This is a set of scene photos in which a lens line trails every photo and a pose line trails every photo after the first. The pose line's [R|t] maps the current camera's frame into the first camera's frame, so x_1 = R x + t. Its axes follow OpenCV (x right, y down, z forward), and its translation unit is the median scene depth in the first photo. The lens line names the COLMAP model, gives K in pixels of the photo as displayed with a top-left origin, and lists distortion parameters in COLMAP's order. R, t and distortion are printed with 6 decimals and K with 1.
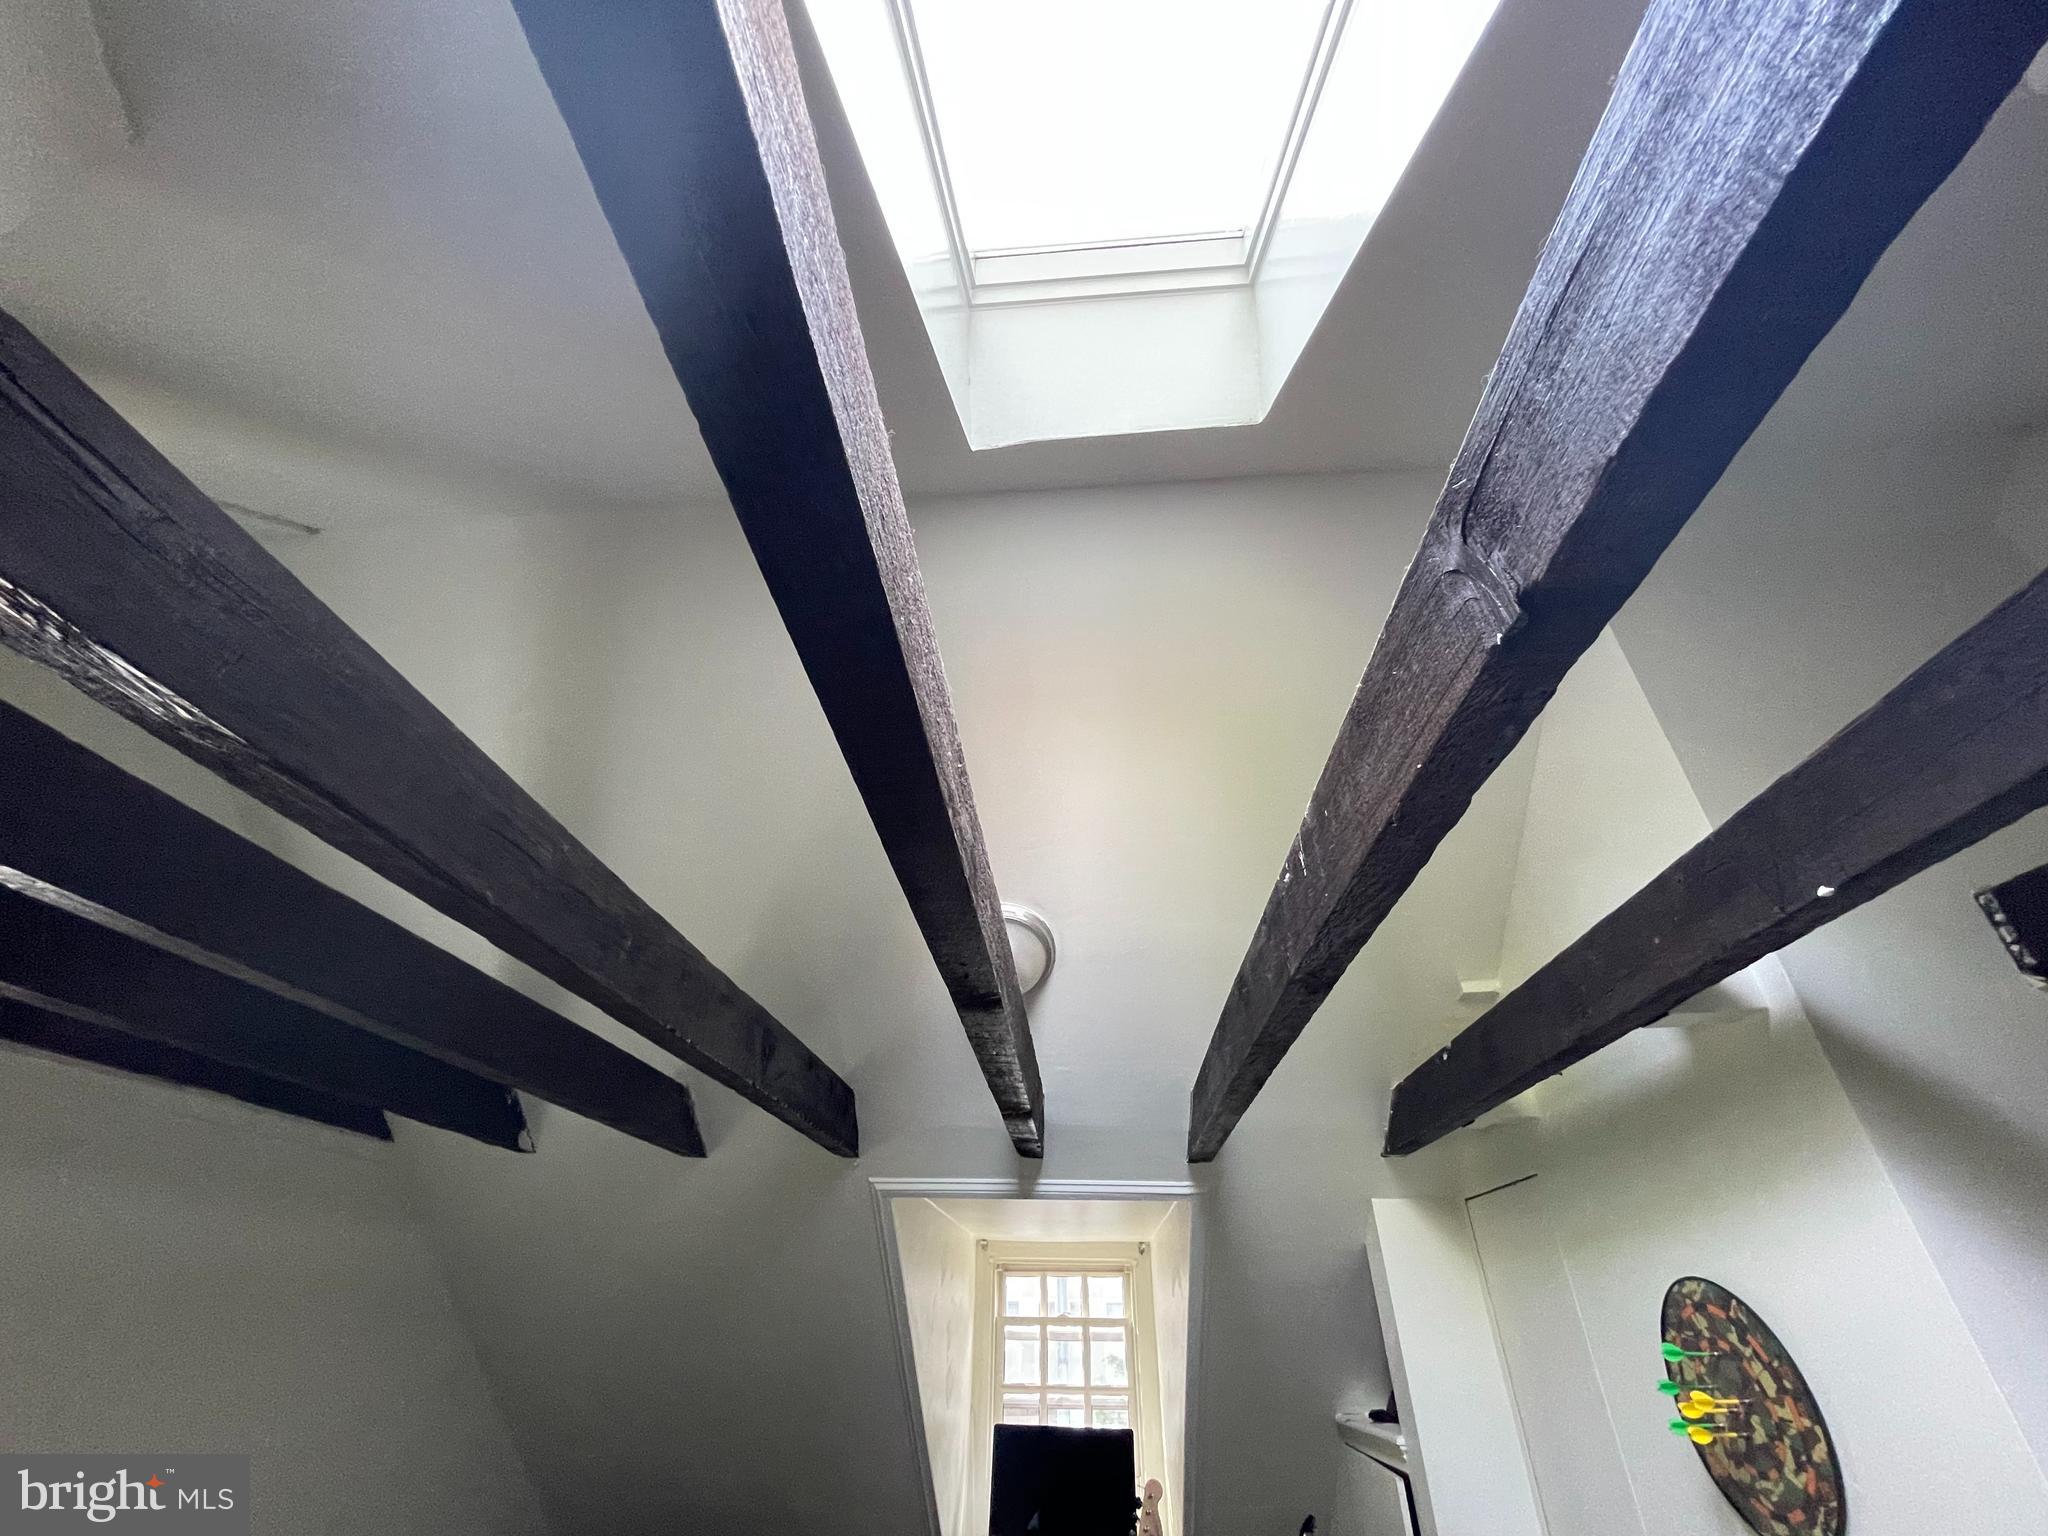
lens RADIAL K [[827.3, 0, 1023.7], [0, 827.3, 770.6], [0, 0, 1]] dist [0.001129, 0.000855]
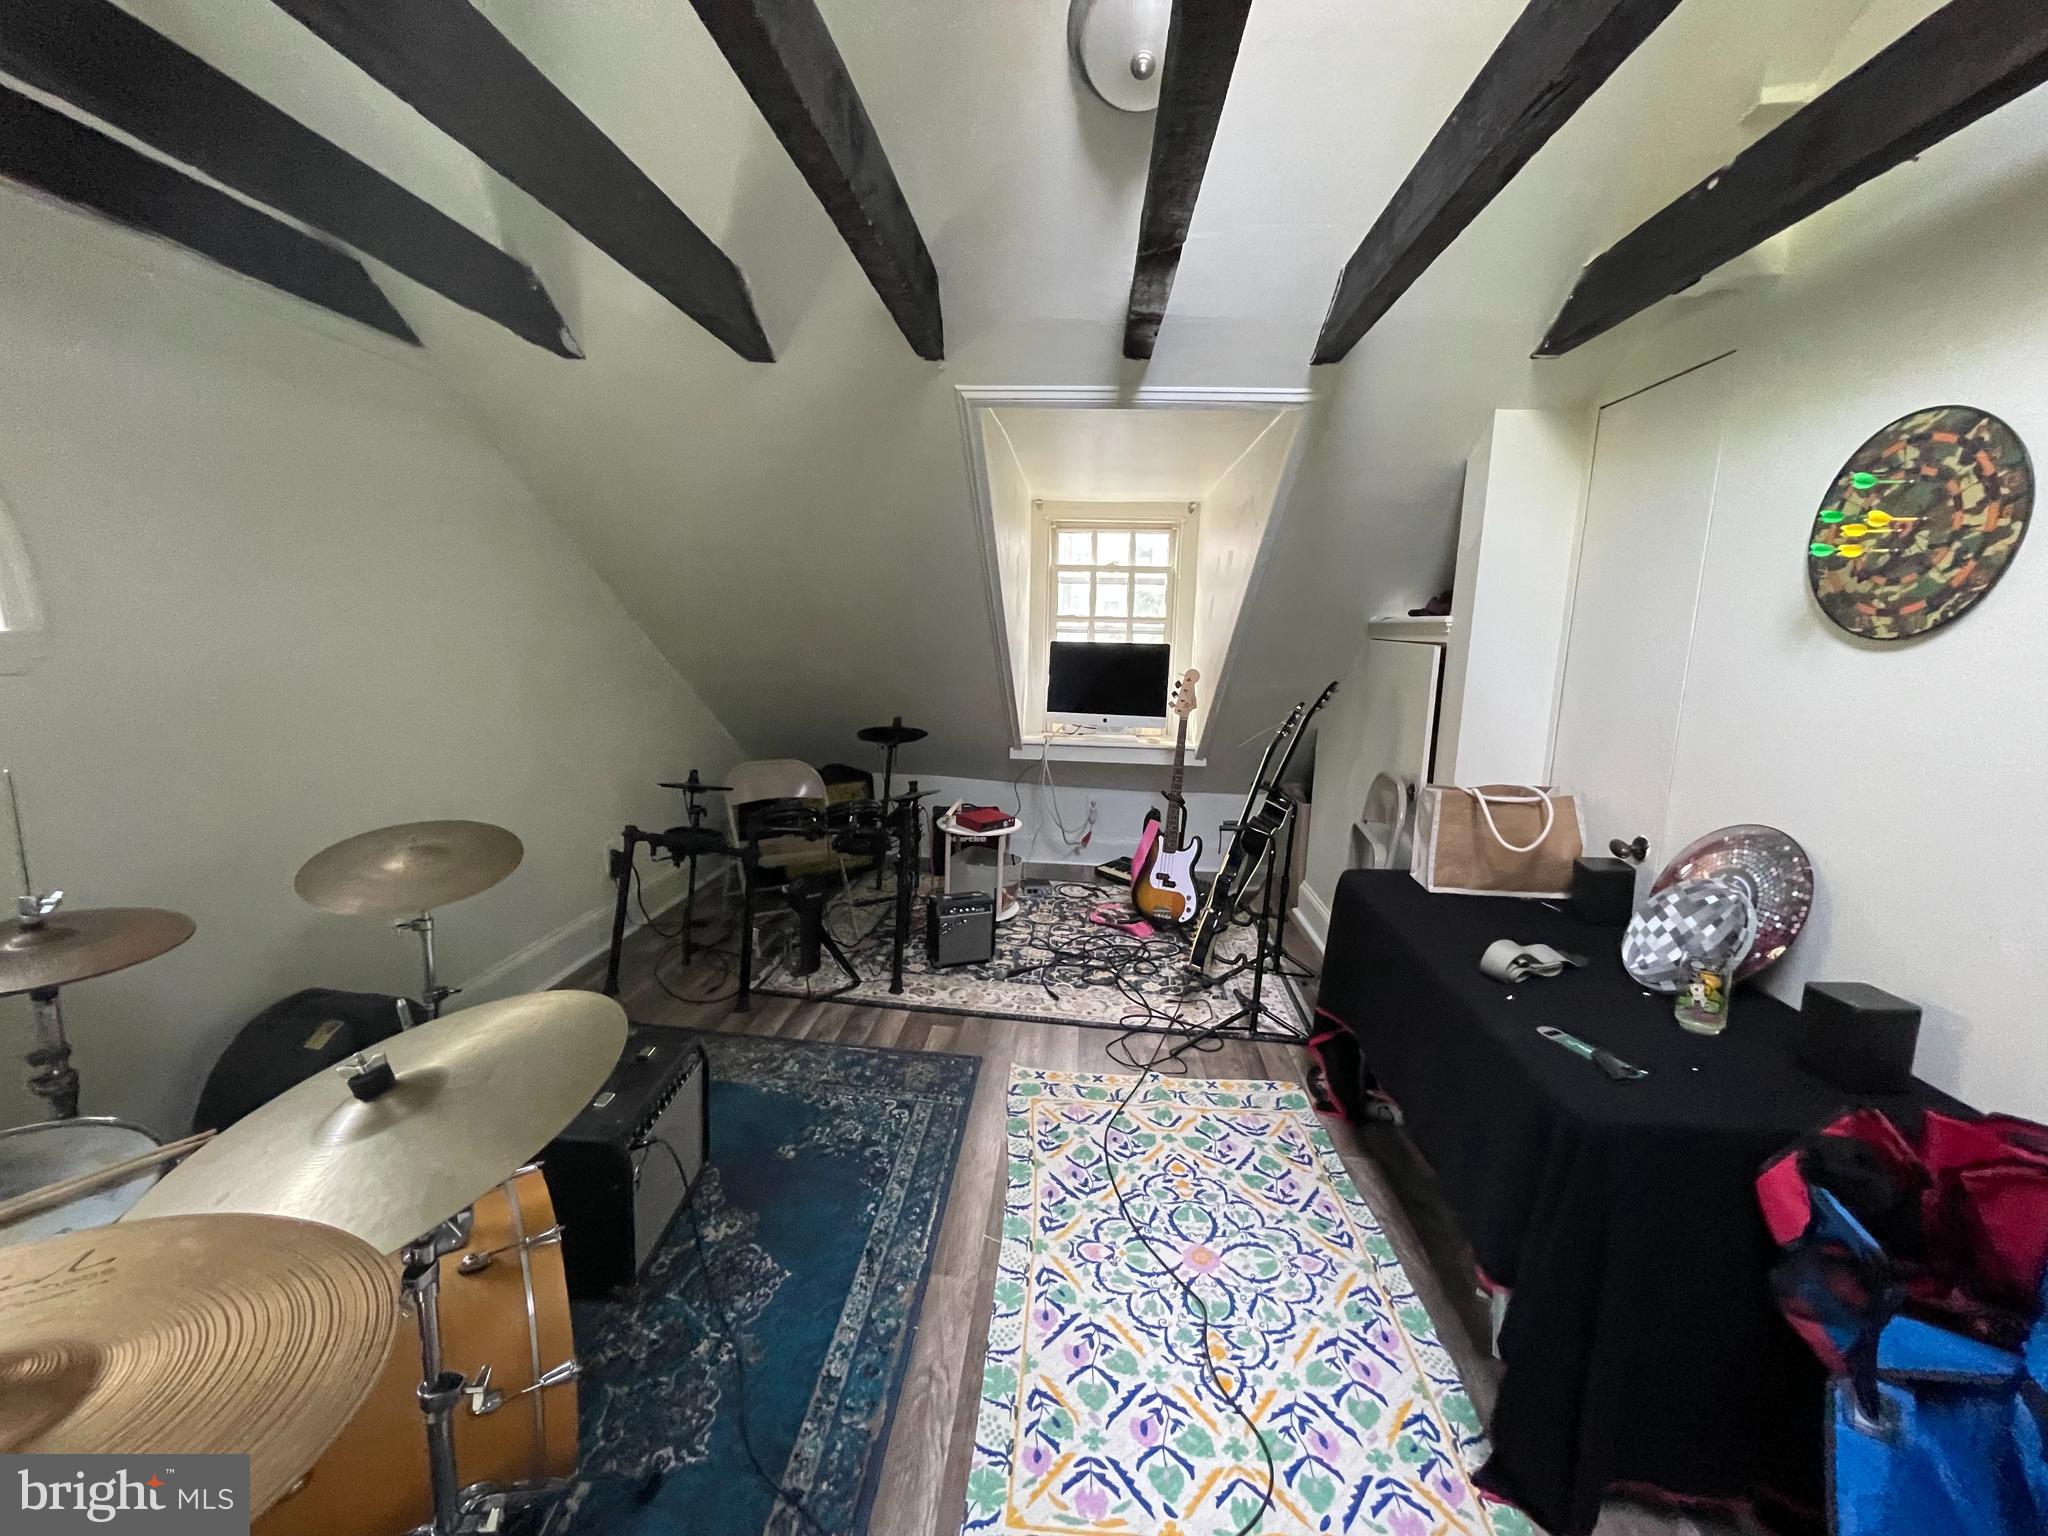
lens RADIAL K [[827.3, 0, 1017.6], [0, 827.3, 756.8], [0, 0, 1]] dist [0.001129, 0.000855]
pose [[0.999929, 0.008374, -0.008533, -0.175552], [-0.000335, 0.733099, 0.680122, 0.277591], [0.011951, -0.680070, 0.733050, 0.071435]]
